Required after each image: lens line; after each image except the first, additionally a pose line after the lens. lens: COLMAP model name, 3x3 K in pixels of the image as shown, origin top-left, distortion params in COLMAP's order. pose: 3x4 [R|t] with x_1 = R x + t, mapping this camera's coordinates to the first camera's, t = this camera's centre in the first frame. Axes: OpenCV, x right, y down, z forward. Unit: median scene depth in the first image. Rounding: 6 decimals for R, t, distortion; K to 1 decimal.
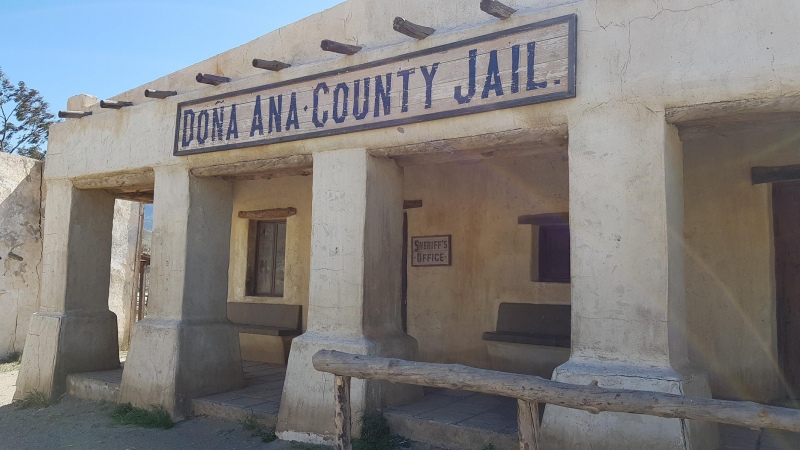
lens RADIAL K [[616.9, 0, 395.9], [0, 616.9, 219.1], [0, 0, 1]] dist [0.023710, -0.013339]
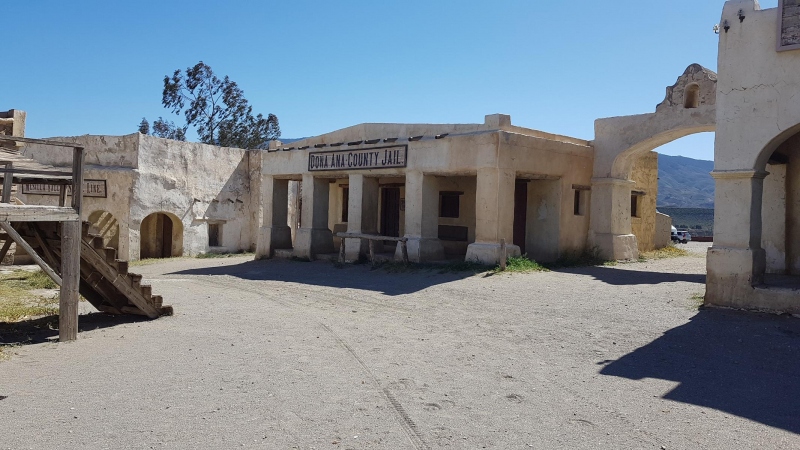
lens RADIAL K [[616.9, 0, 403.3], [0, 616.9, 226.0], [0, 0, 1]] dist [0.023710, -0.013339]
pose [[0.974864, 0.017772, -0.222092, 0.754162], [0.007831, 0.993465, 0.113870, -0.183470], [0.222664, -0.112746, 0.968354, -1.804336]]
